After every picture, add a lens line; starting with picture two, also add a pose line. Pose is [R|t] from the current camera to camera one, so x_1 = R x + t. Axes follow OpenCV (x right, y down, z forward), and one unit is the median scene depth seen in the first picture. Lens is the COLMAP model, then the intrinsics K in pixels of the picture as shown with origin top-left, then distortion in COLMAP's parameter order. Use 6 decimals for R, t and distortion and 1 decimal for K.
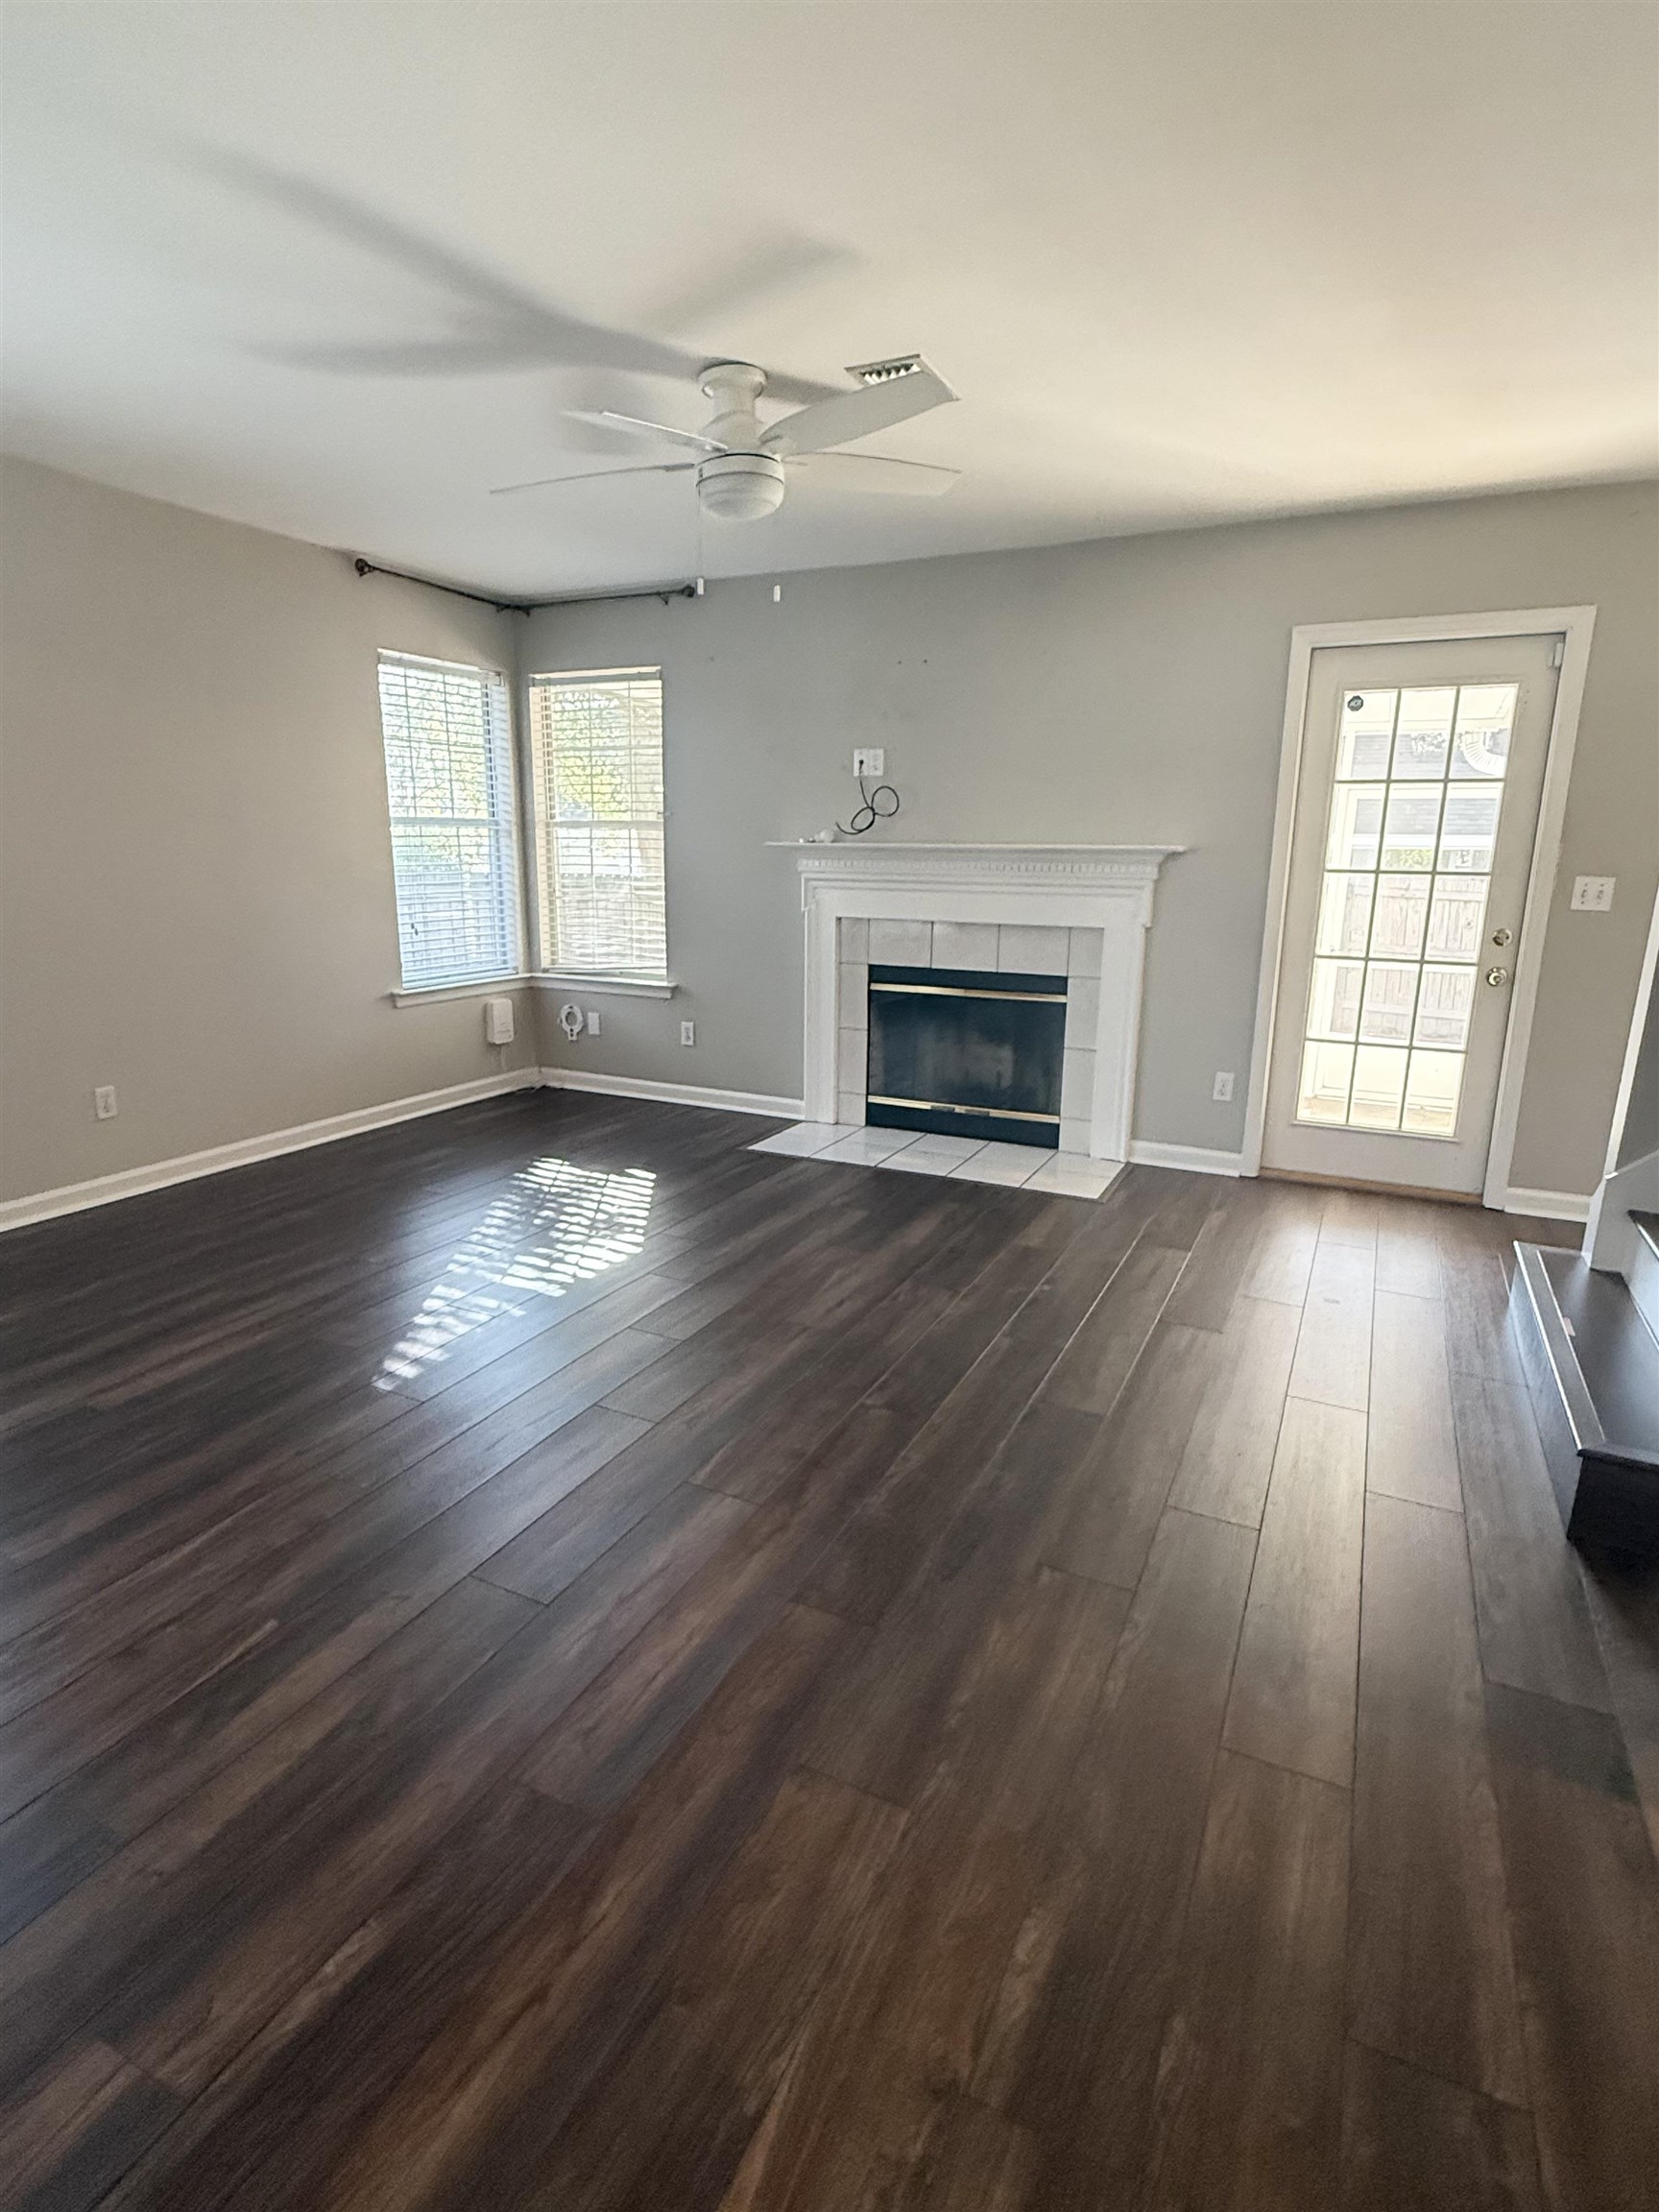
lens RADIAL K [[1125.2, 0, 833.2], [0, 1125.2, 1099.6], [0, 0, 1]] dist [0.002417, -0.000473]
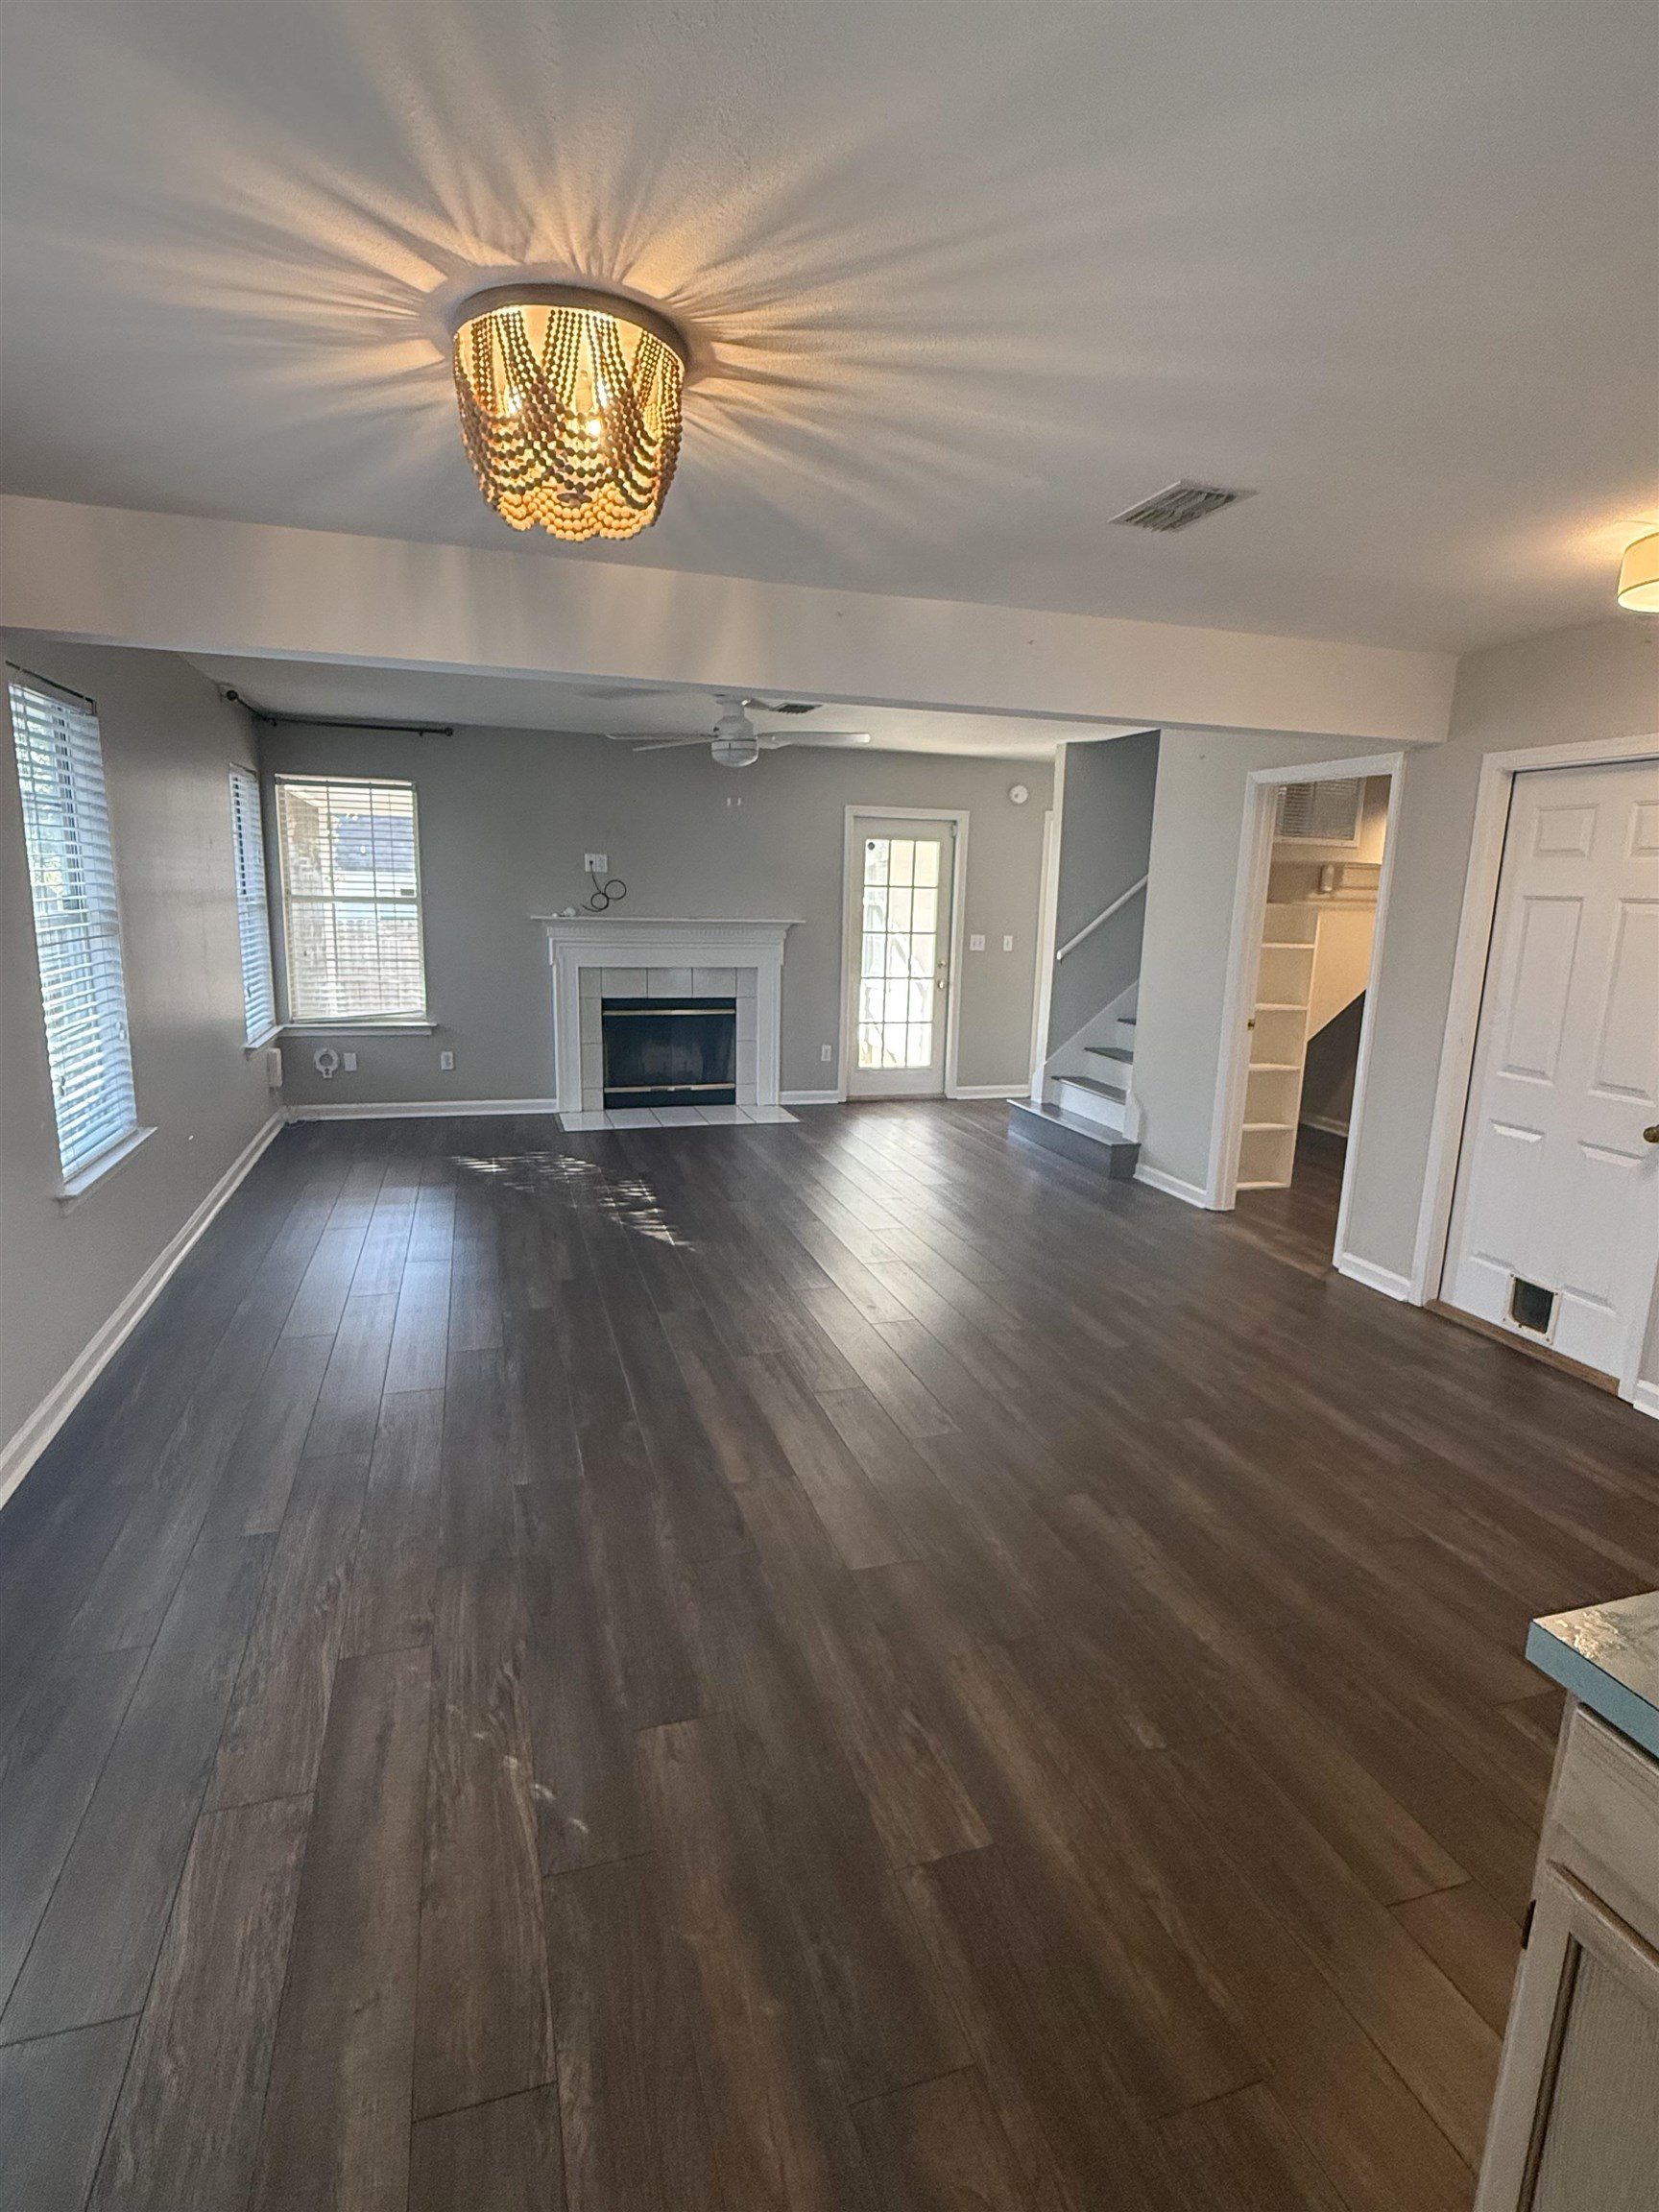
lens RADIAL K [[1125.2, 0, 818.3], [0, 1125.2, 1110.3], [0, 0, 1]] dist [0.002417, -0.000473]
pose [[0.729920, -0.127017, 0.671628, -0.797773], [0.133870, 0.990119, 0.041761, 0.000945], [-0.670296, 0.059429, 0.739711, -0.277218]]
